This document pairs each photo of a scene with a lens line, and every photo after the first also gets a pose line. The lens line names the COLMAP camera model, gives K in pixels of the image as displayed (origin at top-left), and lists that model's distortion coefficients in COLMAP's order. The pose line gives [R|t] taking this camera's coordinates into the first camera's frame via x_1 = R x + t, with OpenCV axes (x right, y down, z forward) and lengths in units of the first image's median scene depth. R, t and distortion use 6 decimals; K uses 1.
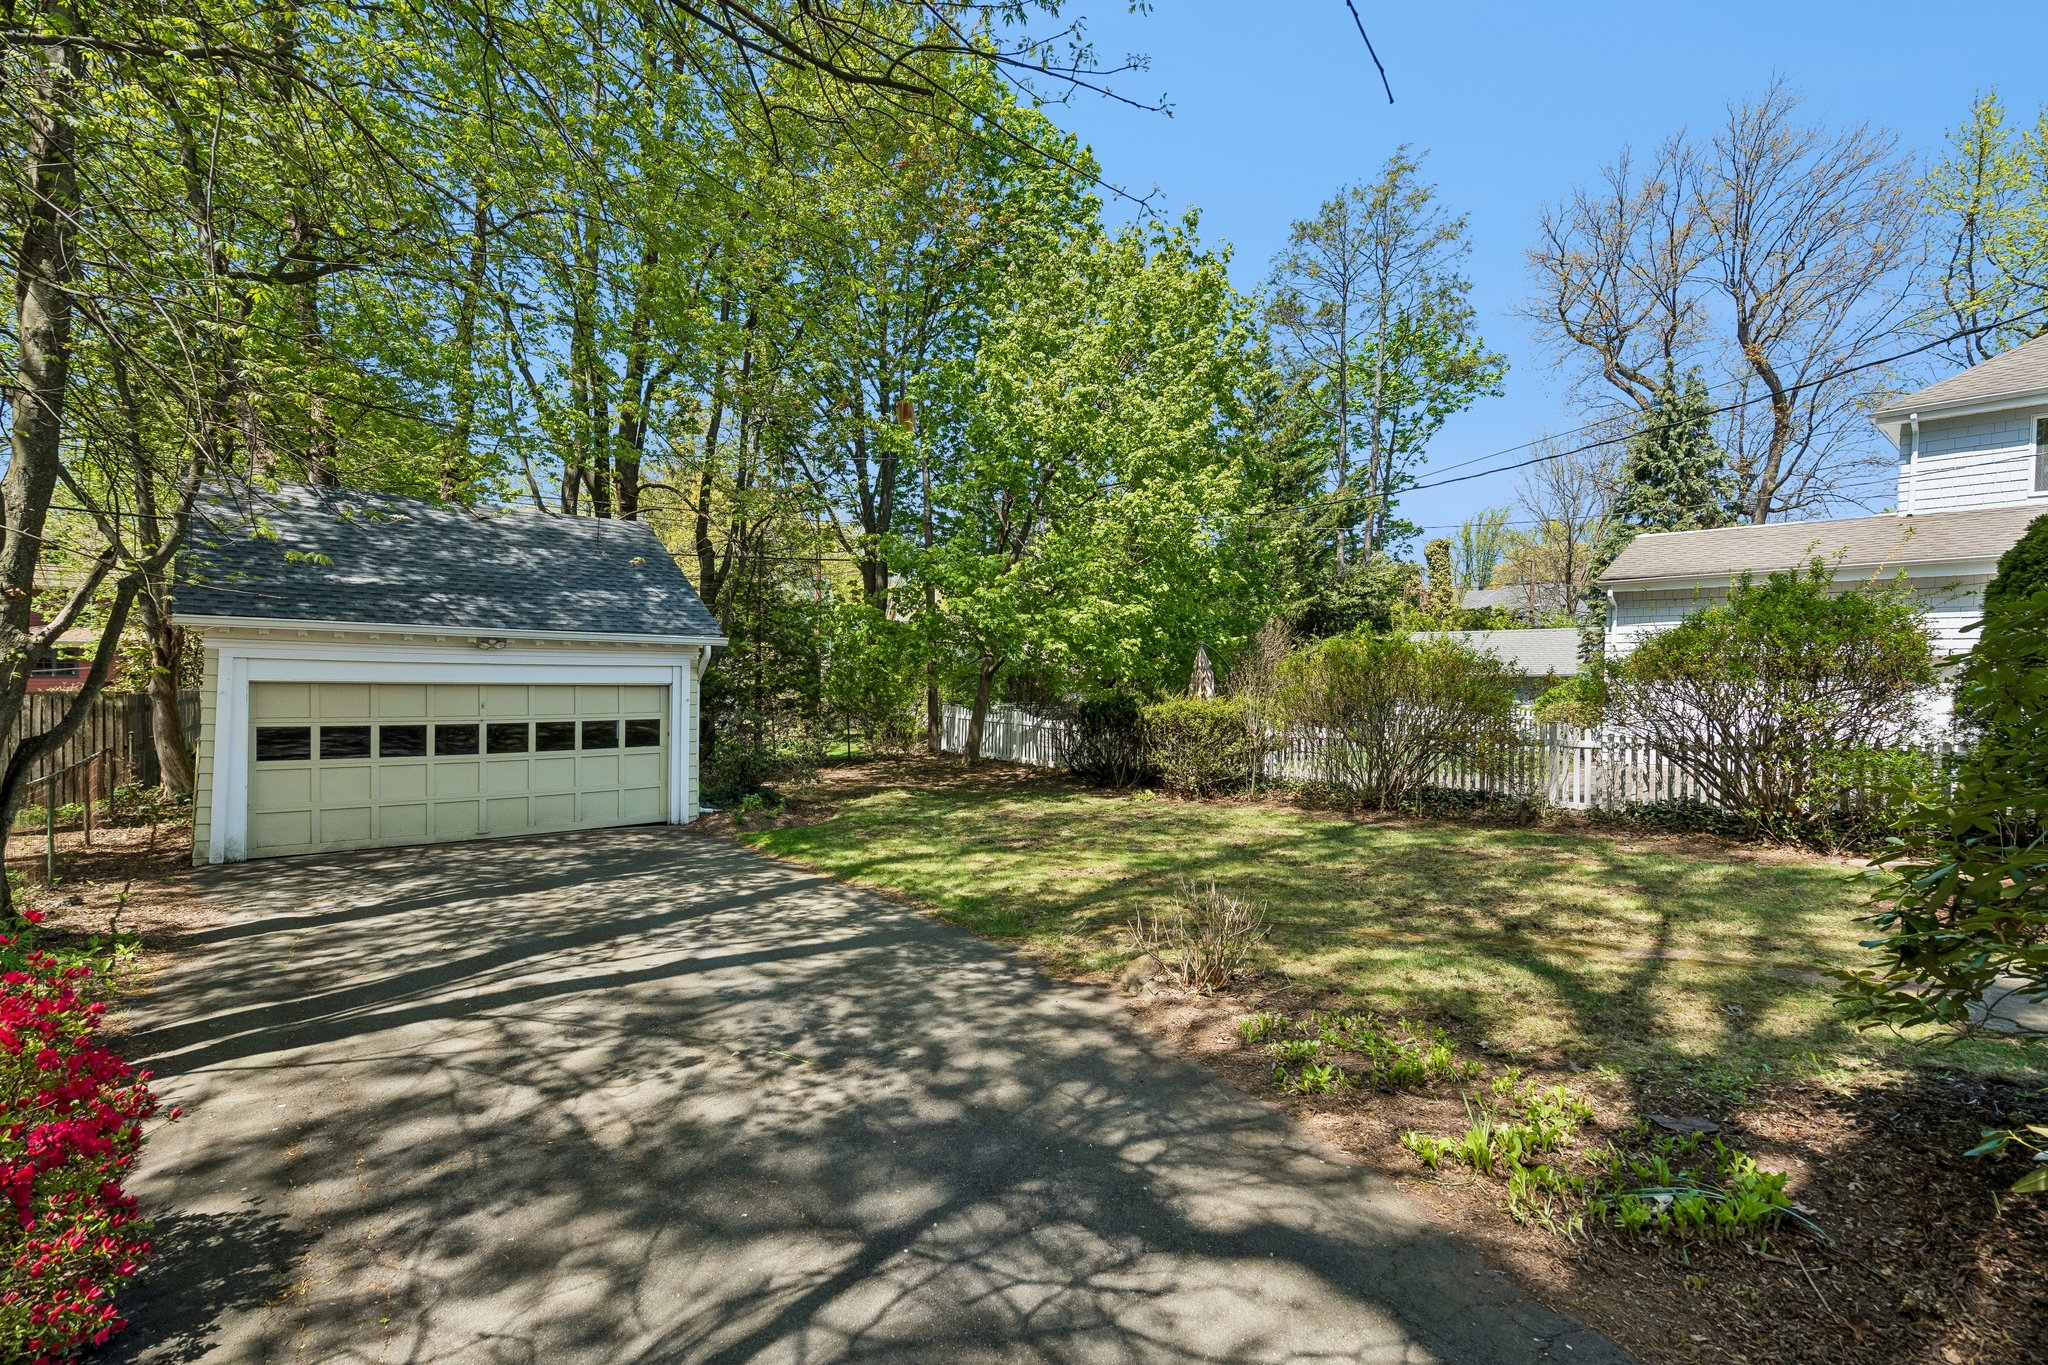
lens RADIAL K [[939.9, 0, 1025.7], [0, 939.9, 683.4], [0, 0, 1]] dist [-0.002837, 0.001961]
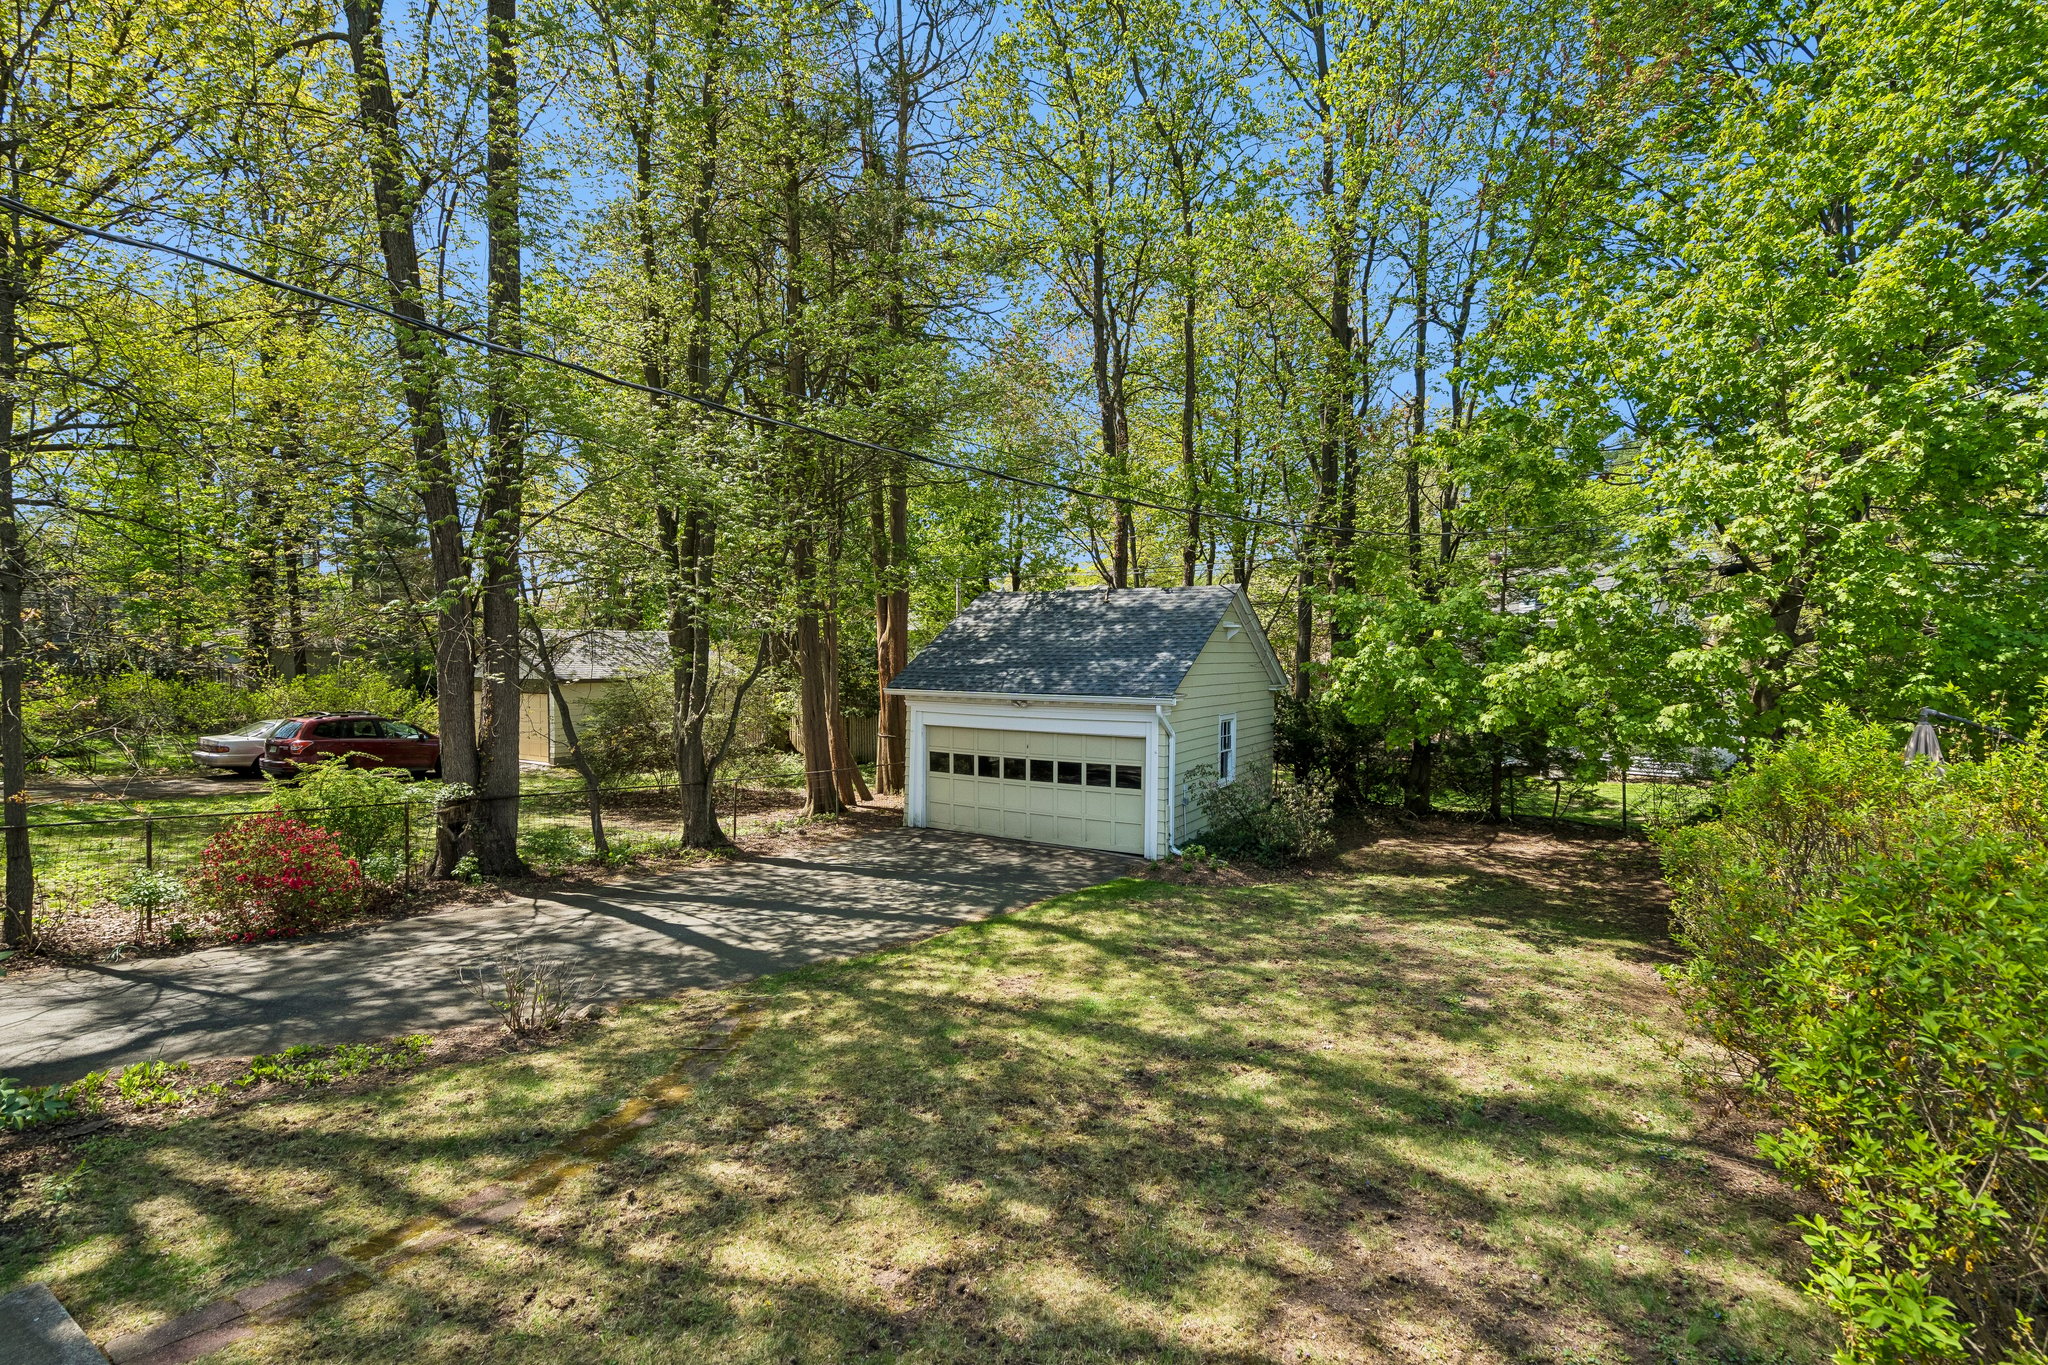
lens RADIAL K [[939.9, 0, 1027.8], [0, 939.9, 677.1], [0, 0, 1]] dist [-0.002837, 0.001961]
pose [[0.291483, 0.007980, -0.956543, 2.006664], [-0.008150, 0.999950, 0.005859, -0.231393], [0.956541, 0.006088, 0.291533, 1.556241]]
